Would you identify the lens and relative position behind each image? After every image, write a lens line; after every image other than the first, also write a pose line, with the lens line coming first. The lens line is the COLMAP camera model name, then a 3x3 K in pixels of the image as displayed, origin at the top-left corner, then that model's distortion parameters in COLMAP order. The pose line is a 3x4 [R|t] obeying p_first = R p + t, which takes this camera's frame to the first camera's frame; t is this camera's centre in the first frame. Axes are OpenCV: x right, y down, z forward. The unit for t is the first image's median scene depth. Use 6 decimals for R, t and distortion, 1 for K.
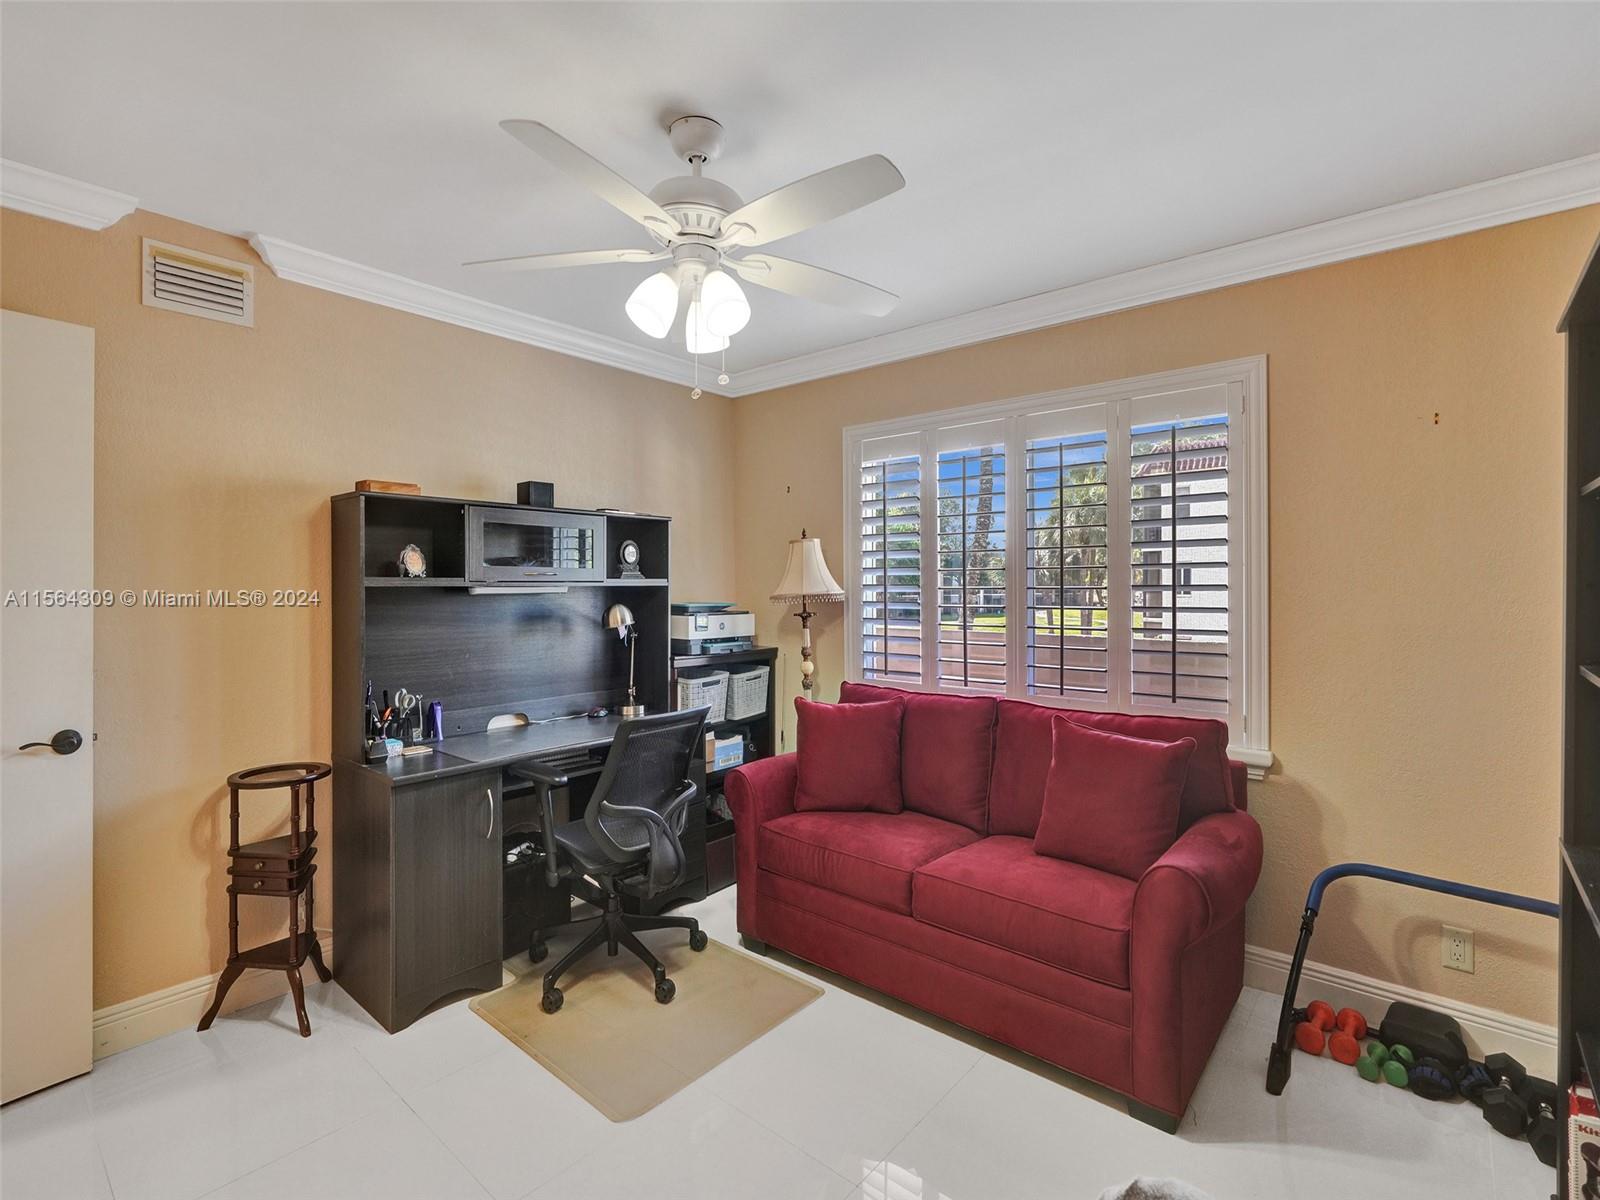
lens RADIAL K [[750.4, 0, 797.5], [0, 750.4, 593.4], [0, 0, 1]] dist [-0.001265, 0.000512]
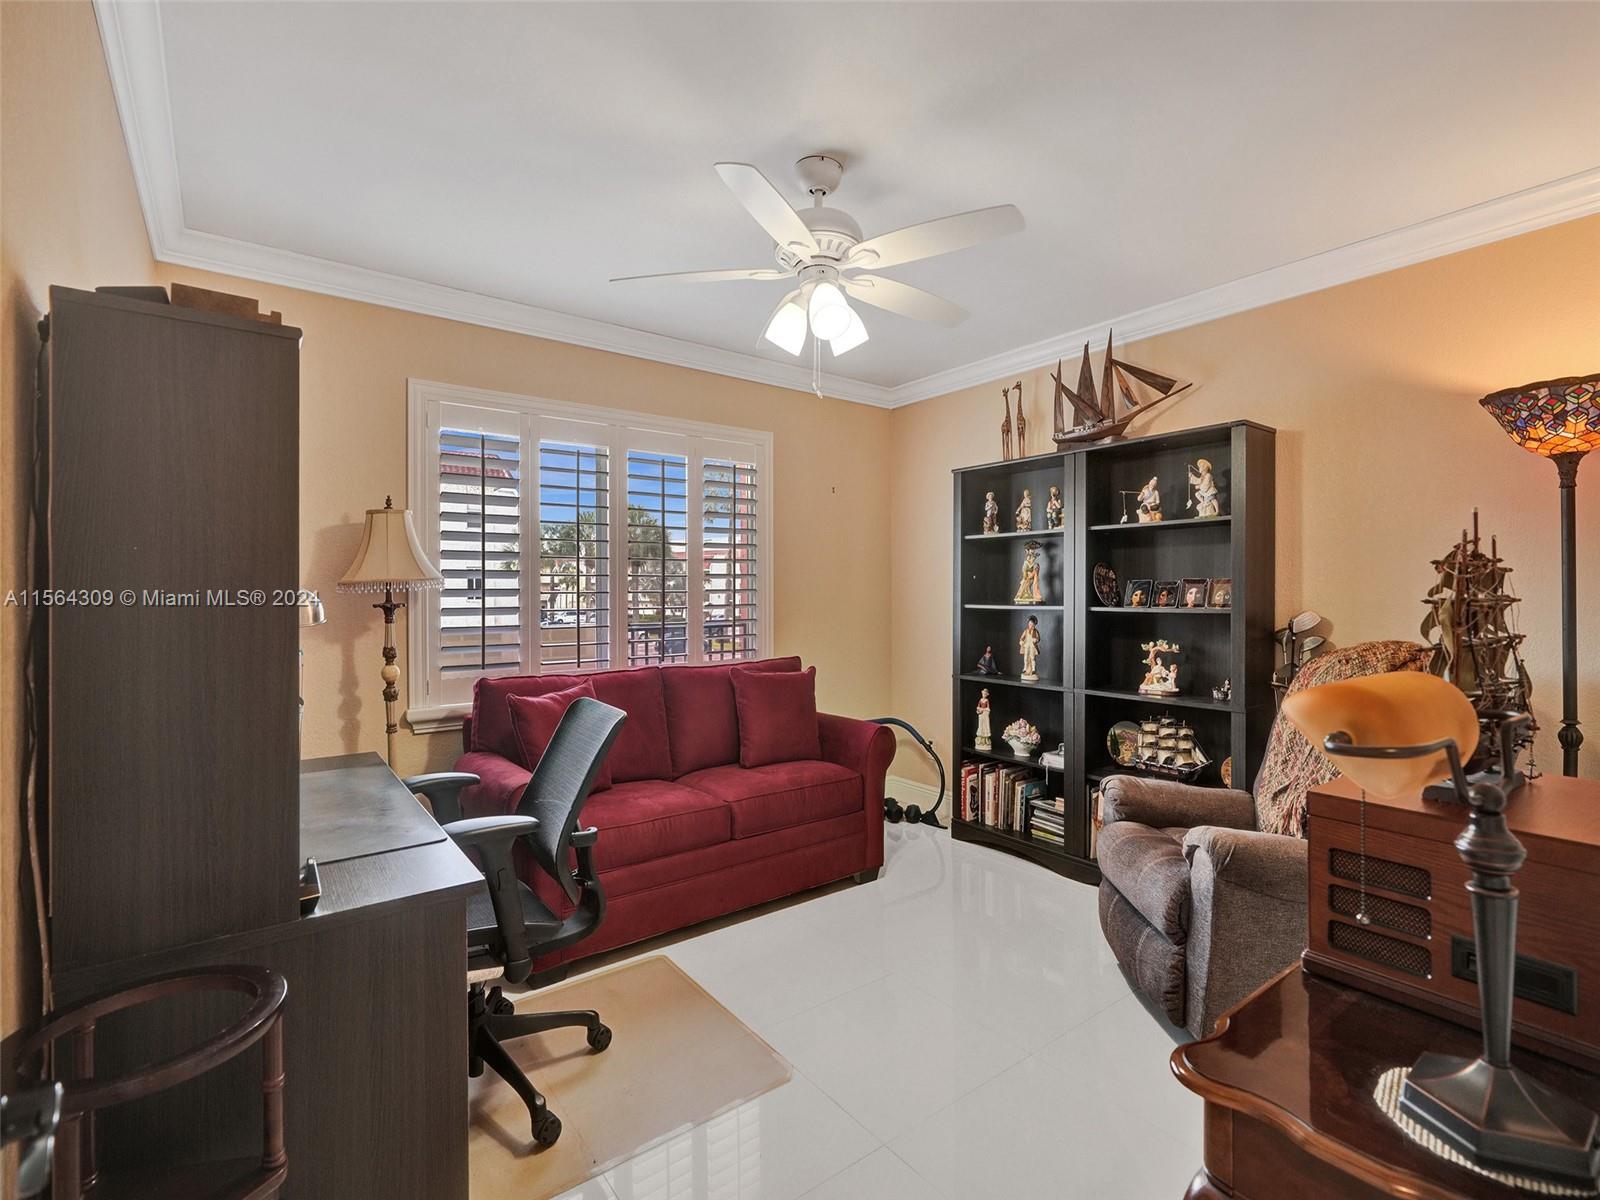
lens RADIAL K [[750.4, 0, 797.5], [0, 750.4, 593.4], [0, 0, 1]] dist [-0.001265, 0.000512]
pose [[0.221053, -0.008079, 0.975228, -0.848755], [0.004217, 0.999964, 0.007328, 0.013707], [-0.975253, 0.002493, 0.221080, 0.520819]]
